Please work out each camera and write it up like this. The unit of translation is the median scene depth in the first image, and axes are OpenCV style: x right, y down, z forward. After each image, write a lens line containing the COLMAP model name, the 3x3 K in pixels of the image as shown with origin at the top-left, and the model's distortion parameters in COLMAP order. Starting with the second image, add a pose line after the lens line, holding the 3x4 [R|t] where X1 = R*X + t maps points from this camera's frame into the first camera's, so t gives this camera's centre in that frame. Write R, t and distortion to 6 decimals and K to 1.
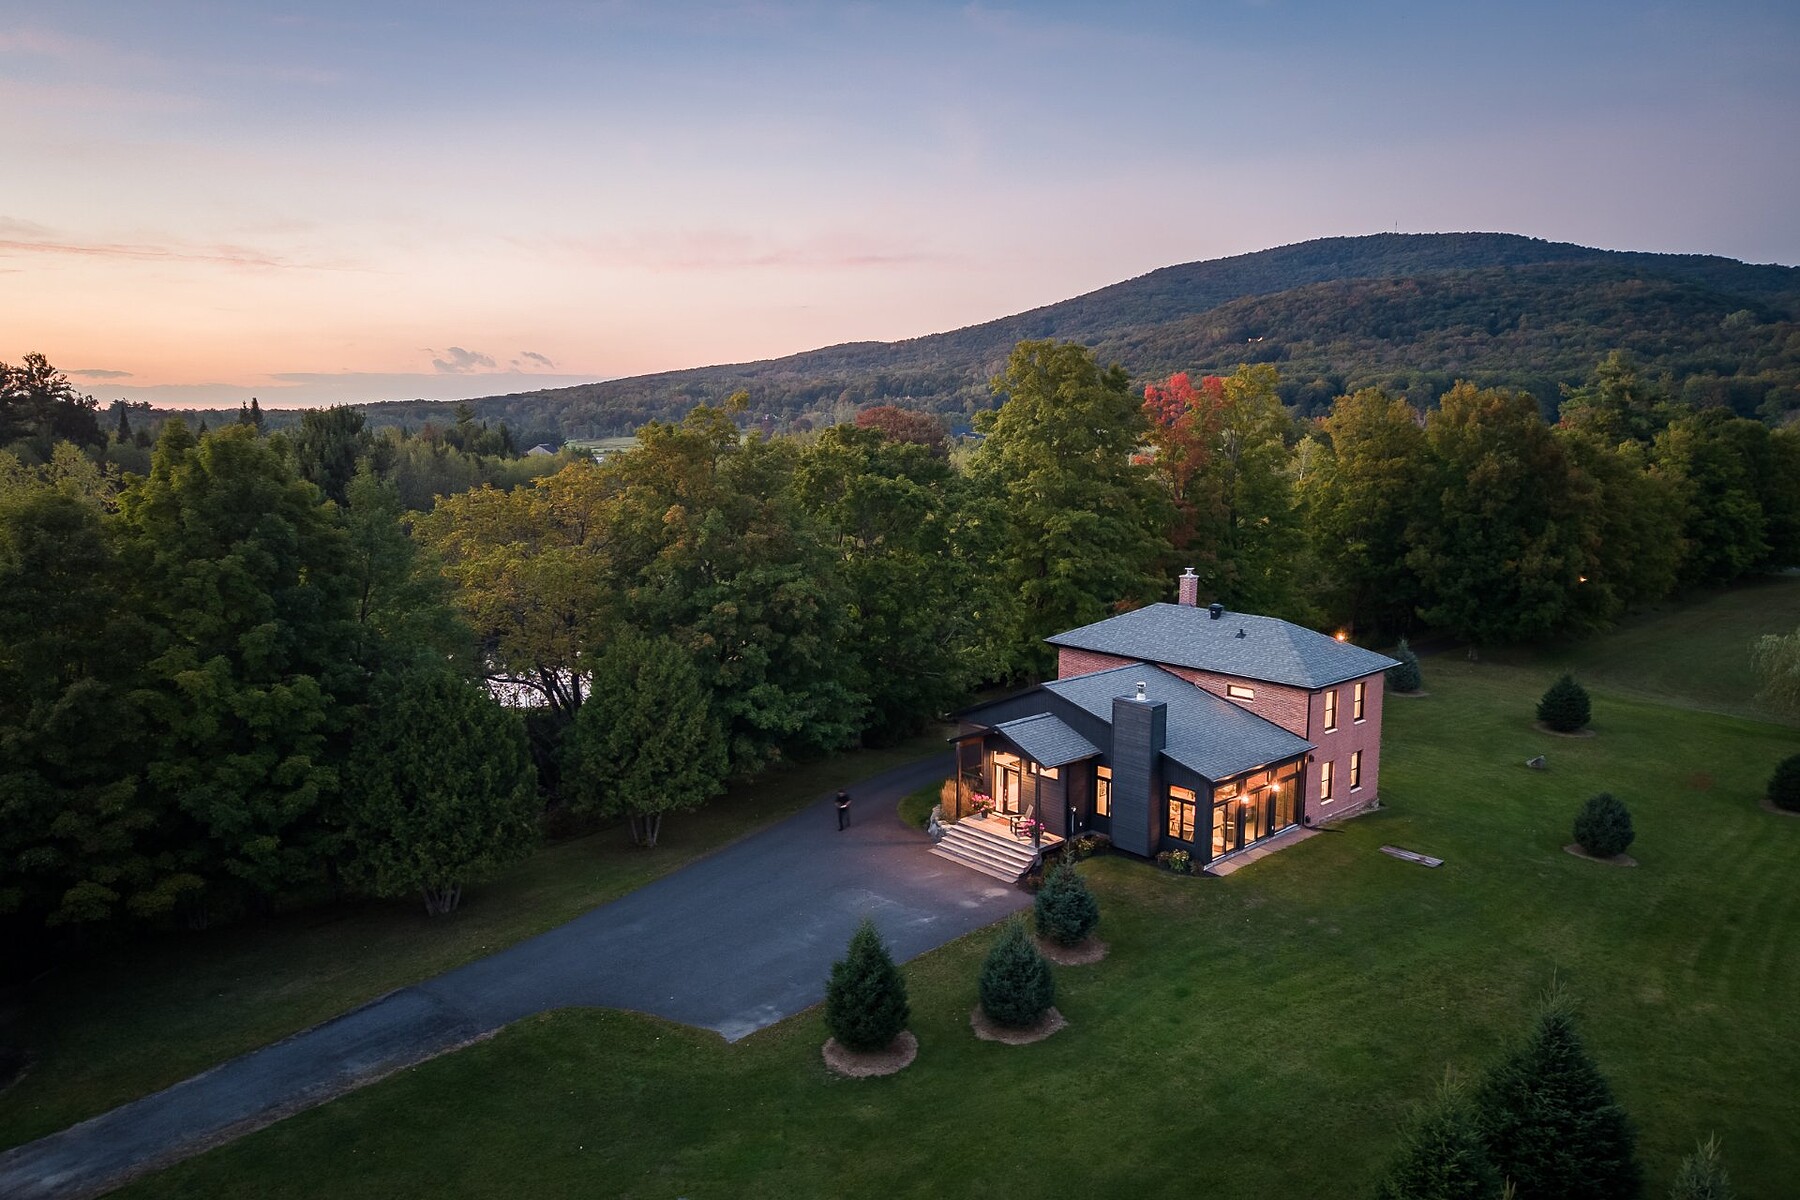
lens RADIAL K [[1265.7, 0, 904.6], [0, 1265.7, 547.7], [0, 0, 1]] dist [0.050652, -0.059829]
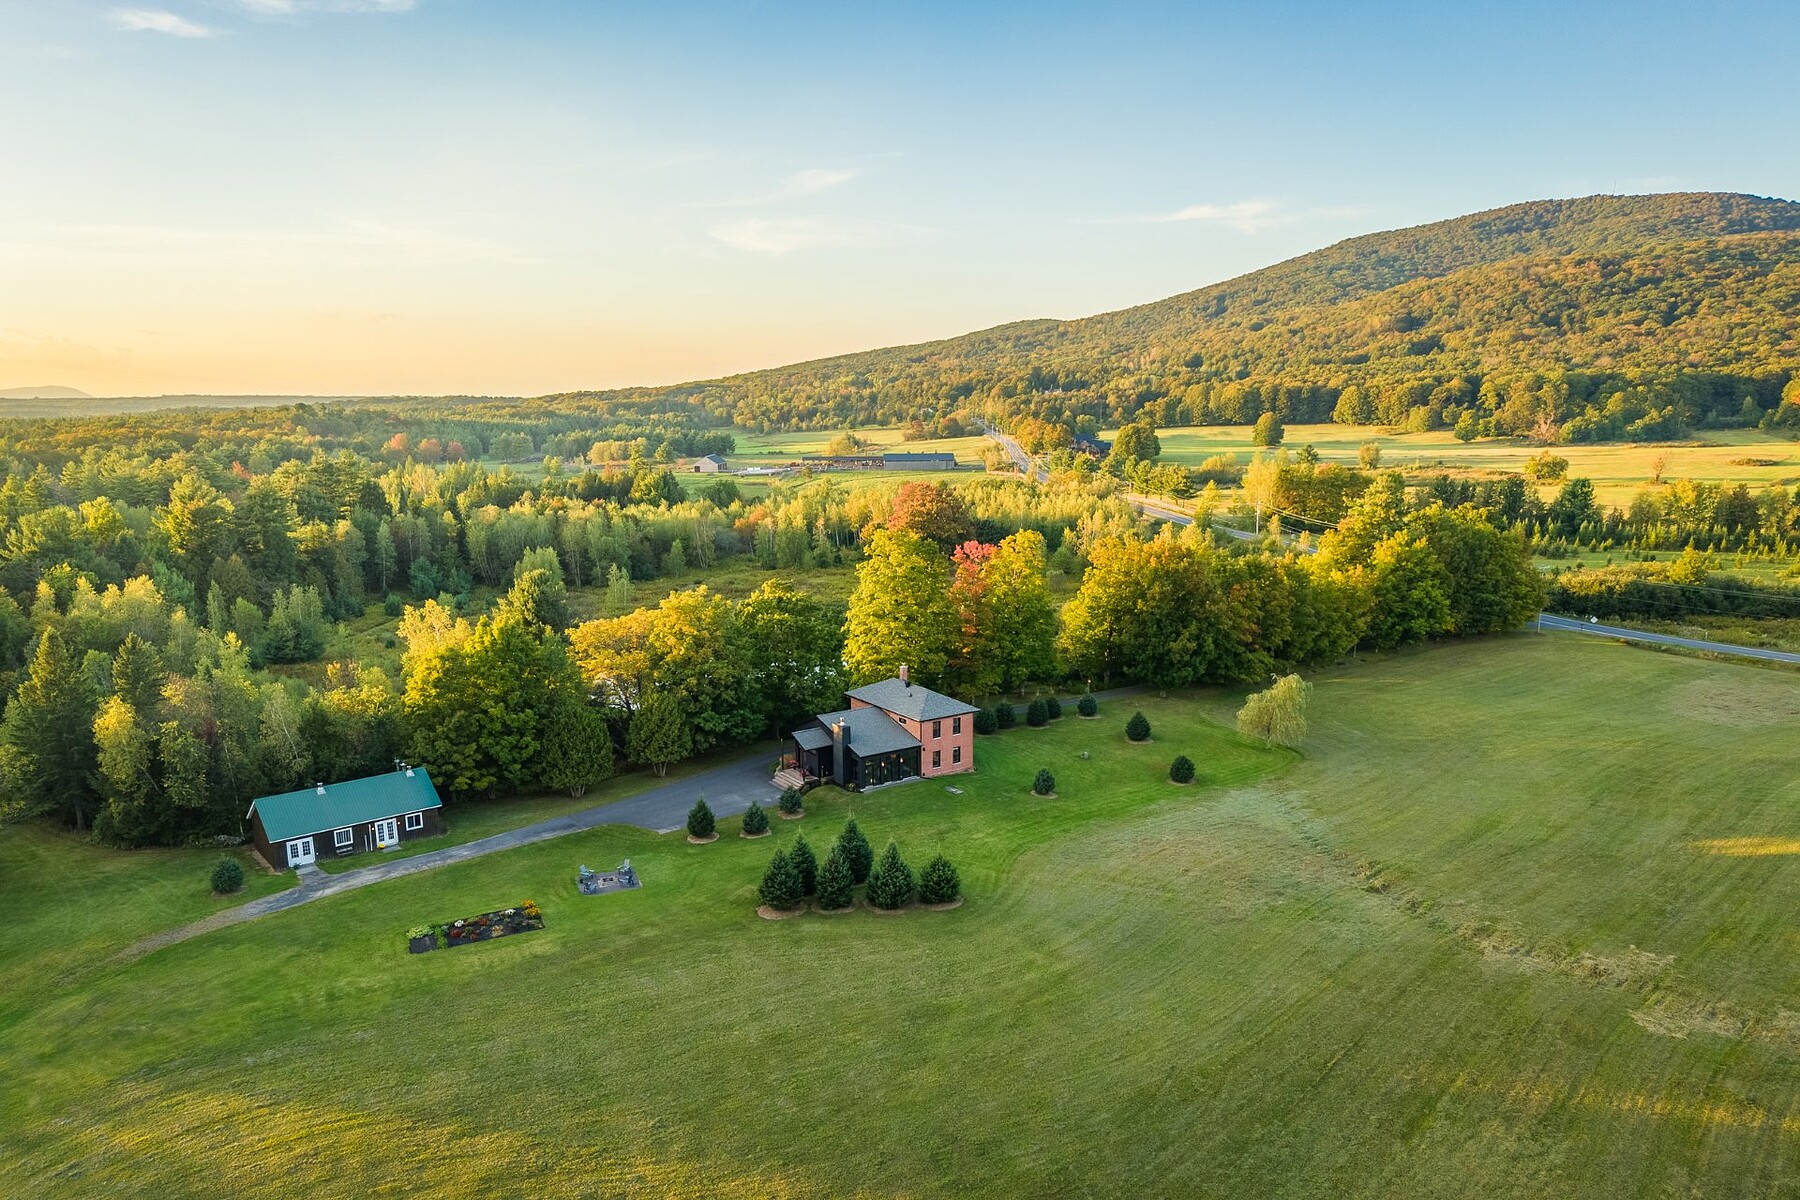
lens RADIAL K [[1244.0, 0, 900.0], [0, 1244.0, 600.0], [0, 0, 1]] dist [0.058953, -0.062163]
pose [[0.990327, 0.018123, -0.137563, 0.578800], [-0.009902, 0.998136, 0.060212, -0.253274], [0.138397, -0.058268, 0.988661, -1.292193]]
